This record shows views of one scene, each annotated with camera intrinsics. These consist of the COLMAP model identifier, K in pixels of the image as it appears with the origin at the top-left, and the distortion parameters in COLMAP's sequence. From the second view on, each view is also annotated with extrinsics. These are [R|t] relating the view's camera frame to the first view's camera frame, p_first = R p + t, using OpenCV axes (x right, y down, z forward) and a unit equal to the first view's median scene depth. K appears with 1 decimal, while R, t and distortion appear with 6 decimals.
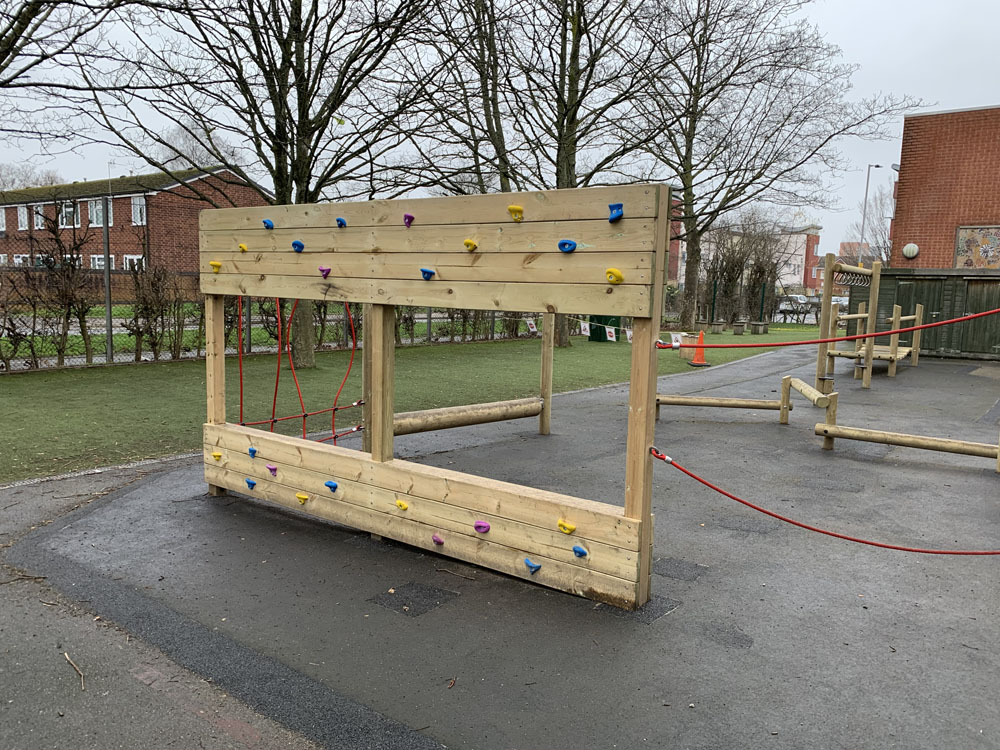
lens RADIAL K [[763.7, 0, 500.6], [0, 763.7, 378.5], [0, 0, 1]] dist [0.042581, -0.052239]
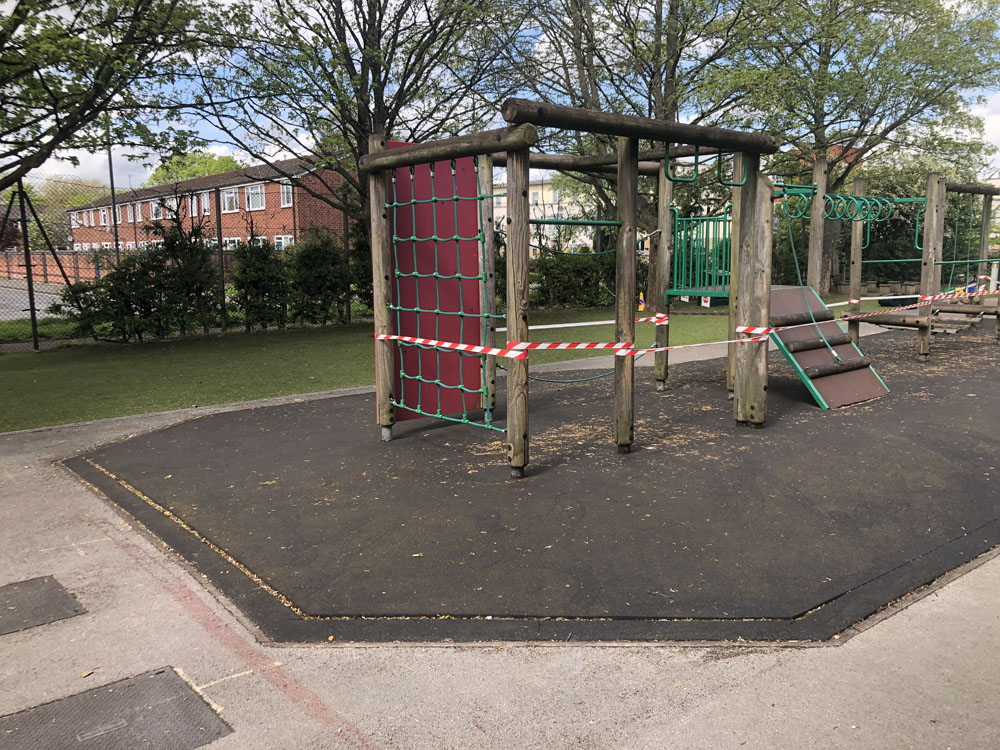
lens RADIAL K [[814.3, 0, 511.8], [0, 814.3, 360.6], [0, 0, 1]] dist [0.043947, -0.043595]
pose [[0.976643, -0.006358, -0.214773, 0.136371], [0.008517, 0.999922, 0.009127, 0.010301], [0.214698, -0.010743, 0.976621, -0.077526]]
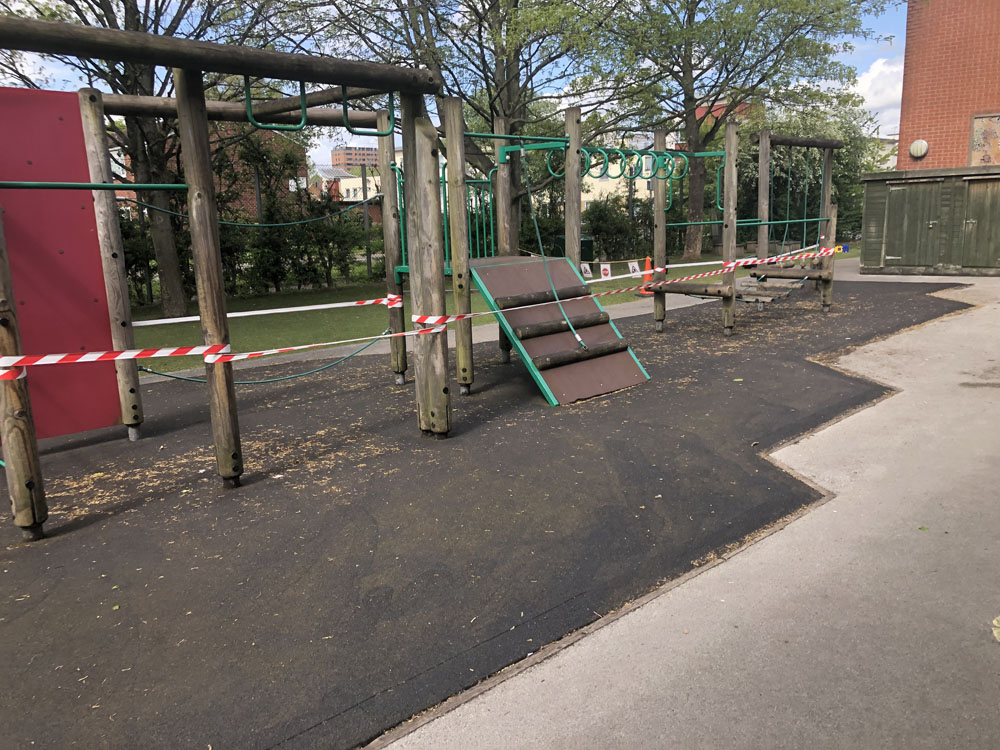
lens RADIAL K [[814.3, 0, 500.7], [0, 814.3, 370.1], [0, 0, 1]] dist [0.043947, -0.043595]
pose [[0.988581, -0.029447, -0.147786, 0.251290], [0.039319, 0.997154, 0.064332, -0.000367], [0.145471, -0.069408, 0.986925, 0.035877]]
